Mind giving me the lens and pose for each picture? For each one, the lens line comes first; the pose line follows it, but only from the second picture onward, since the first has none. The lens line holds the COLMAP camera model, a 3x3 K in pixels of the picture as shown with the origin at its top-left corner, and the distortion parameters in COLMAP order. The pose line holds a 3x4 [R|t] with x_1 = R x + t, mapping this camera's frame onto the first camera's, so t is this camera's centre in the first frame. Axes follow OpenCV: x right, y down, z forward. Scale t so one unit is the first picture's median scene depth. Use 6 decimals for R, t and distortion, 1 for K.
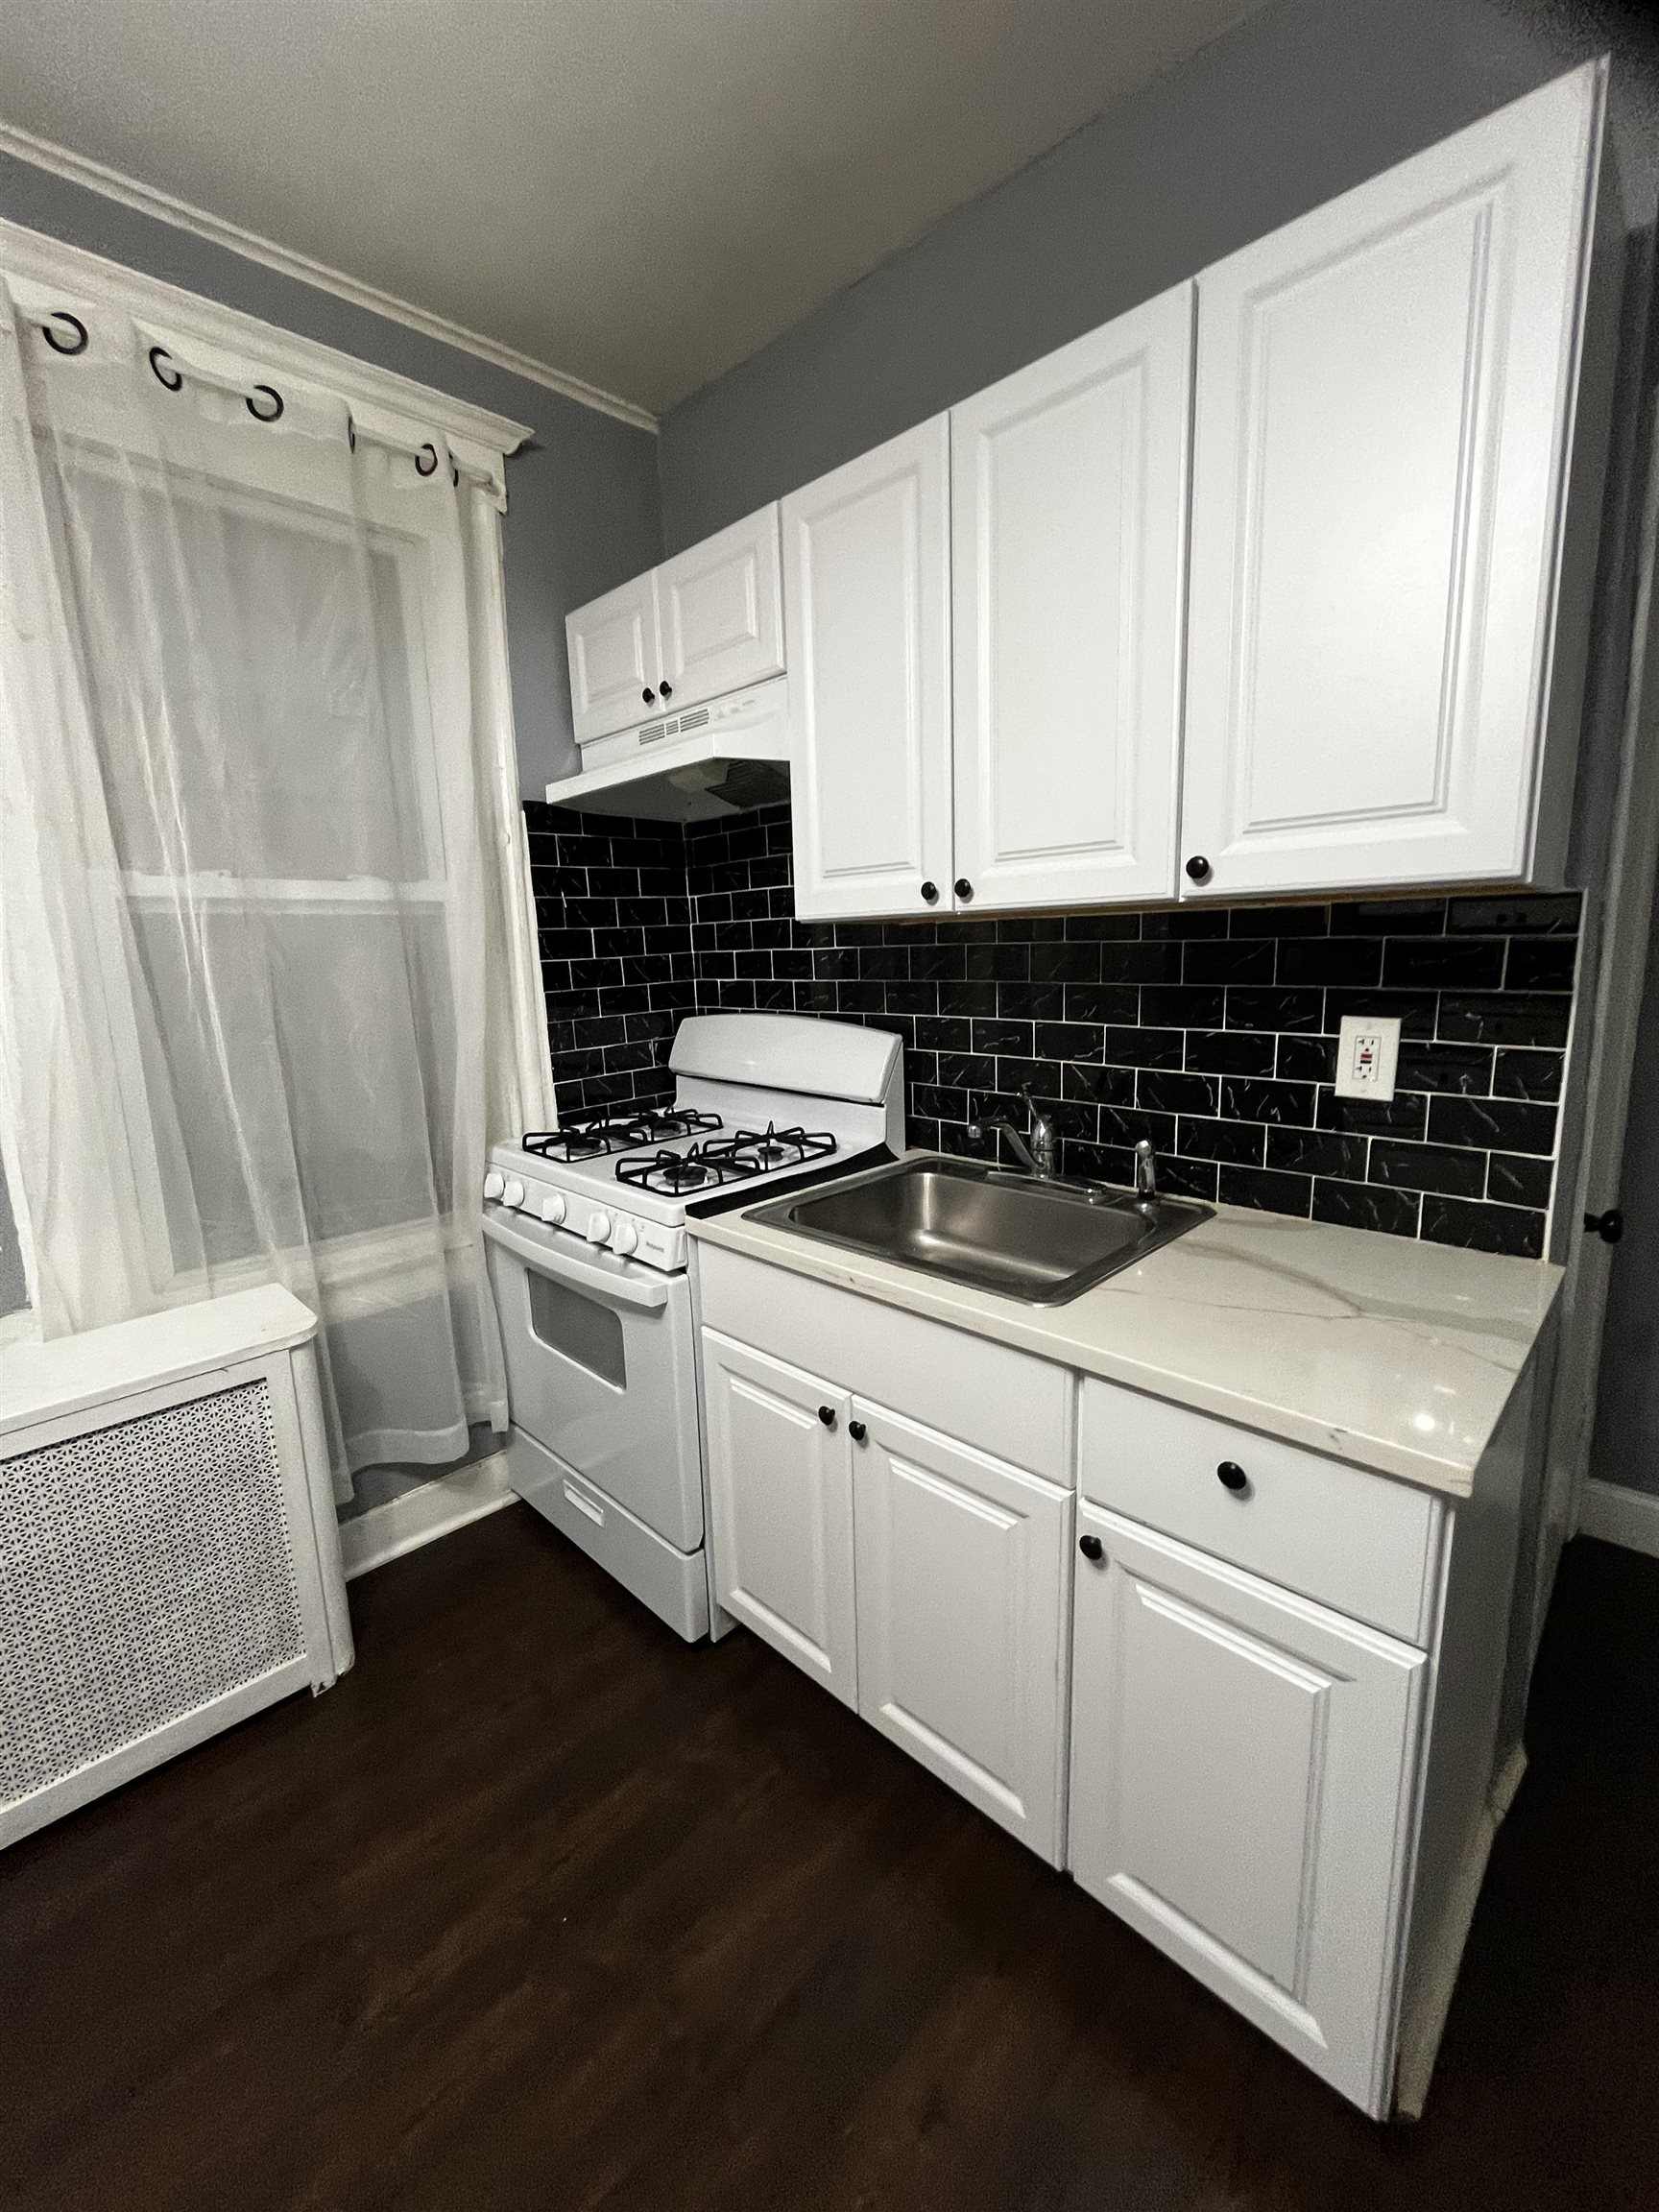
lens RADIAL K [[899.5, 0, 826.4], [0, 899.5, 1102.2], [0, 0, 1]] dist [-0.002195, 0.000519]
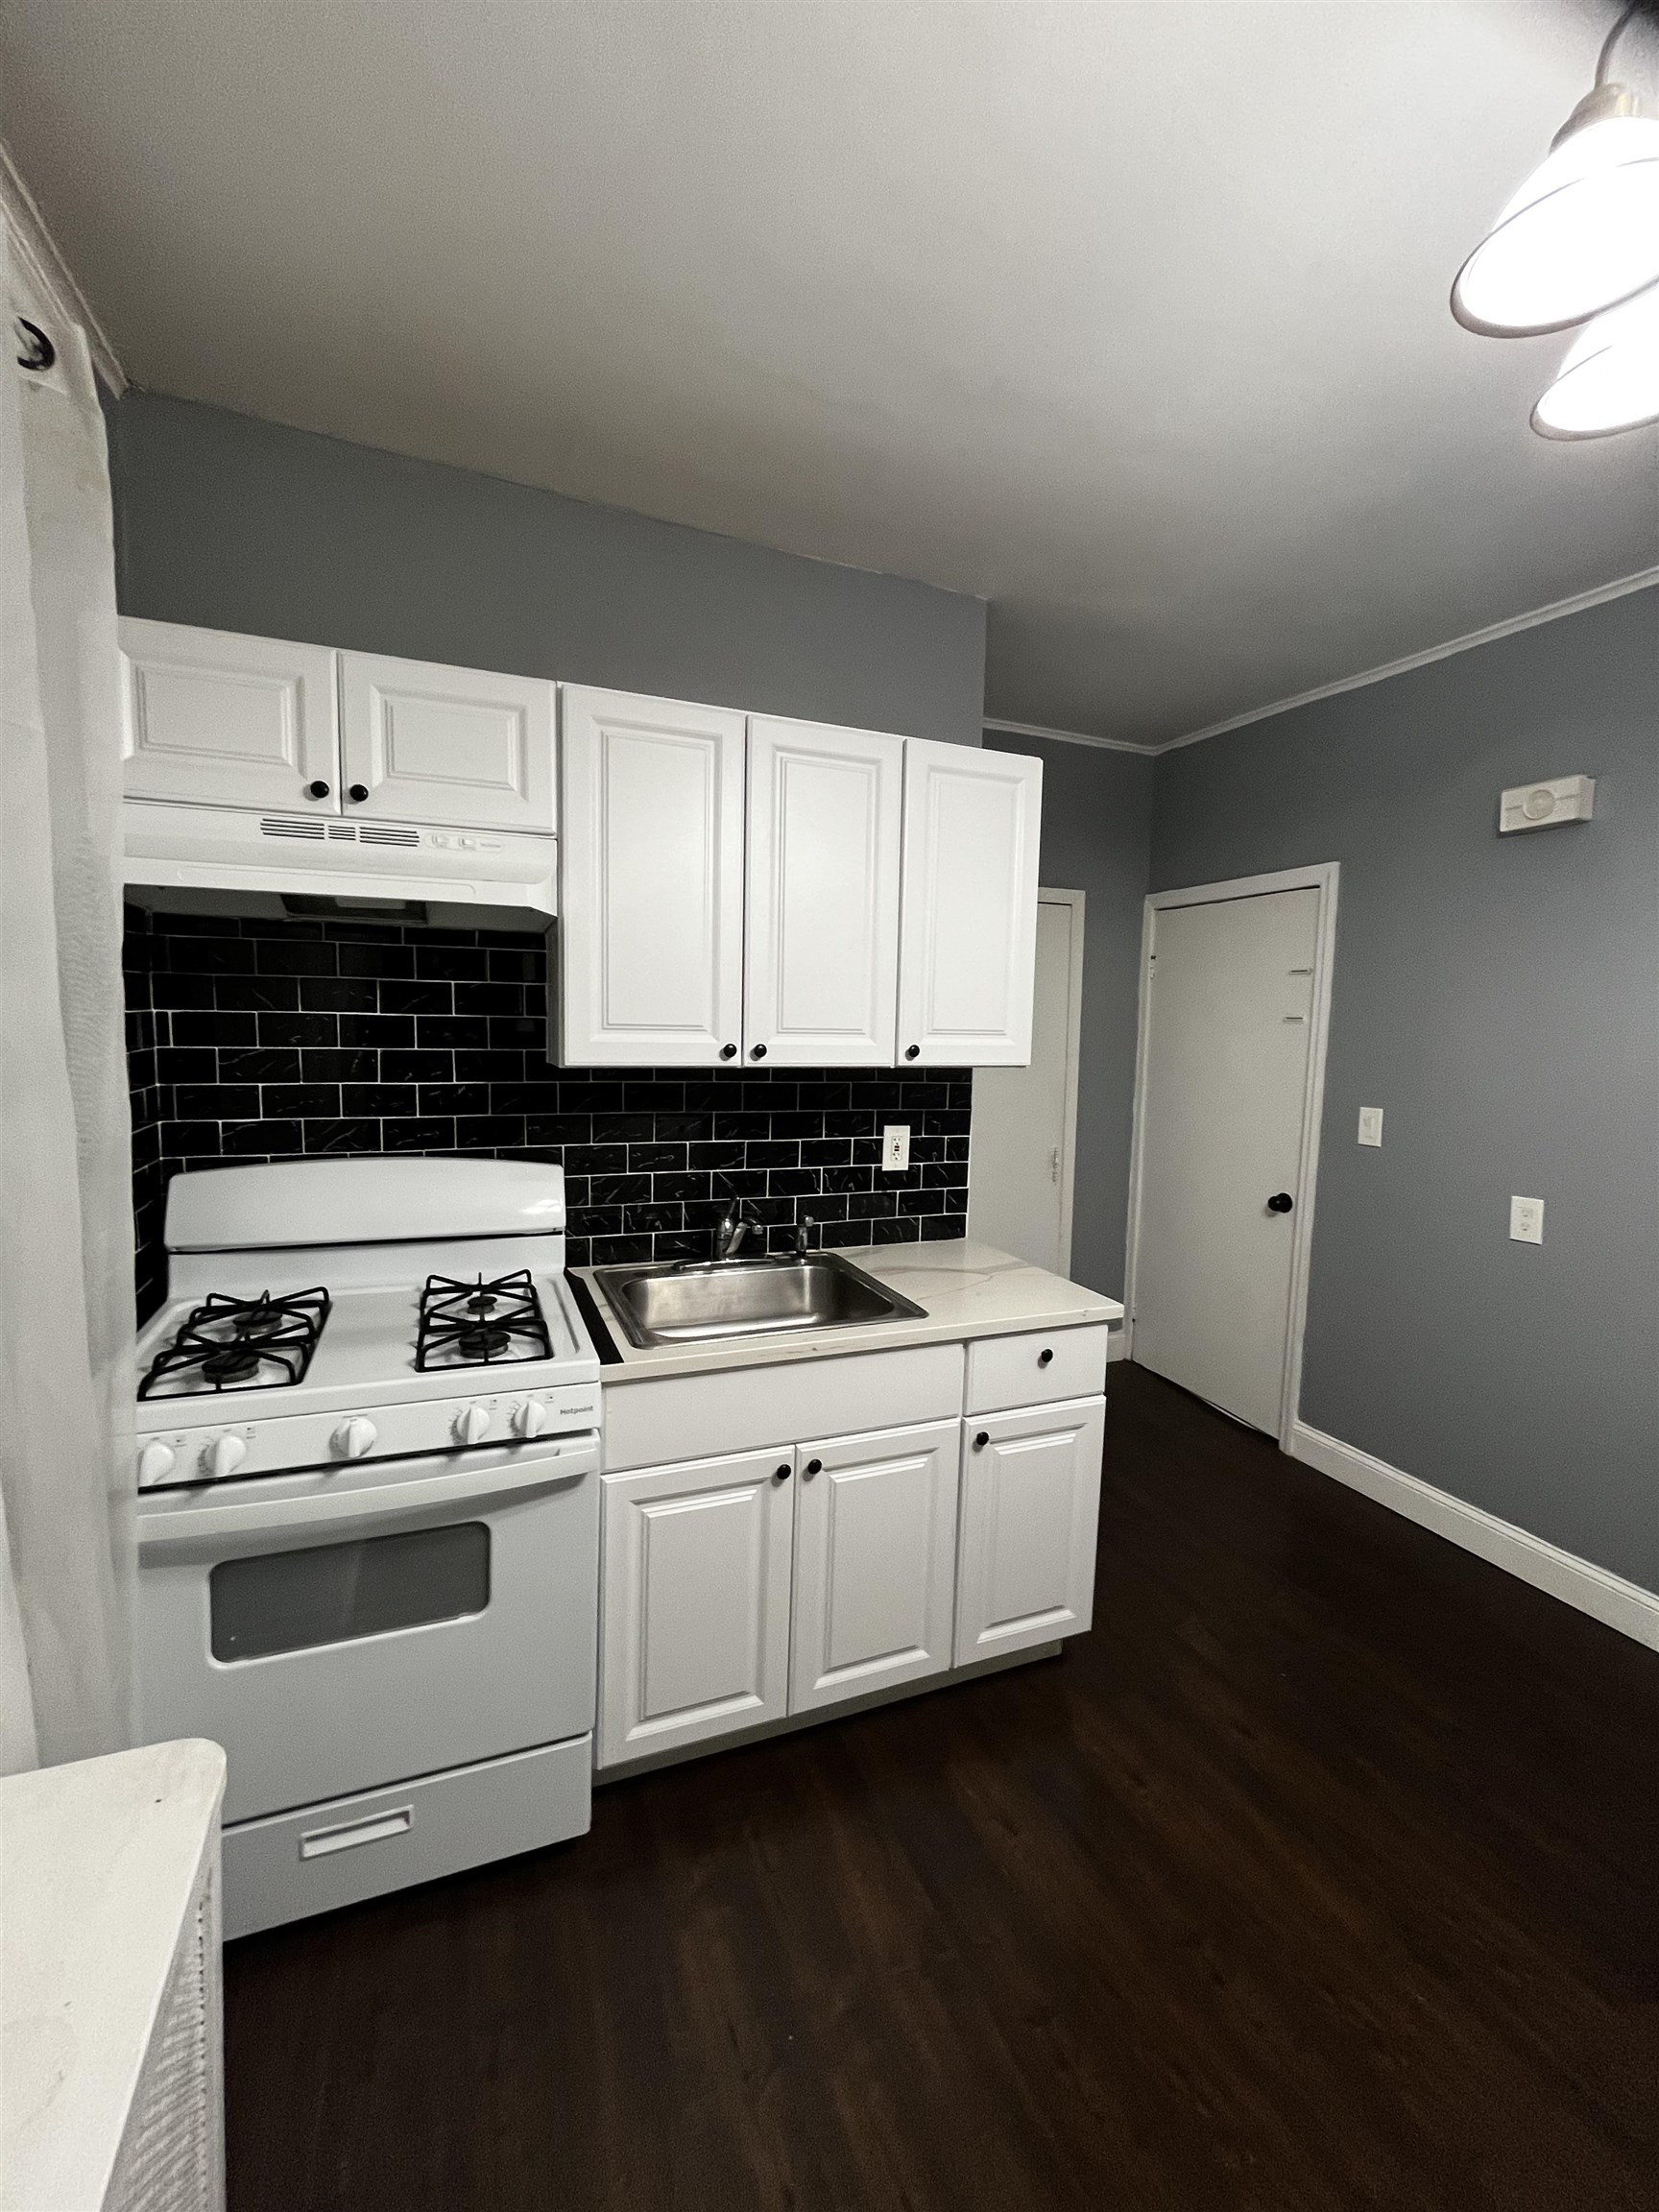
lens RADIAL K [[899.5, 0, 820.7], [0, 899.5, 1103.8], [0, 0, 1]] dist [-0.002195, 0.000519]
pose [[0.392004, -0.044443, 0.918889, -1.034463], [0.125808, 0.992038, -0.005689, -0.135066], [-0.911321, 0.117834, 0.394474, 0.378539]]
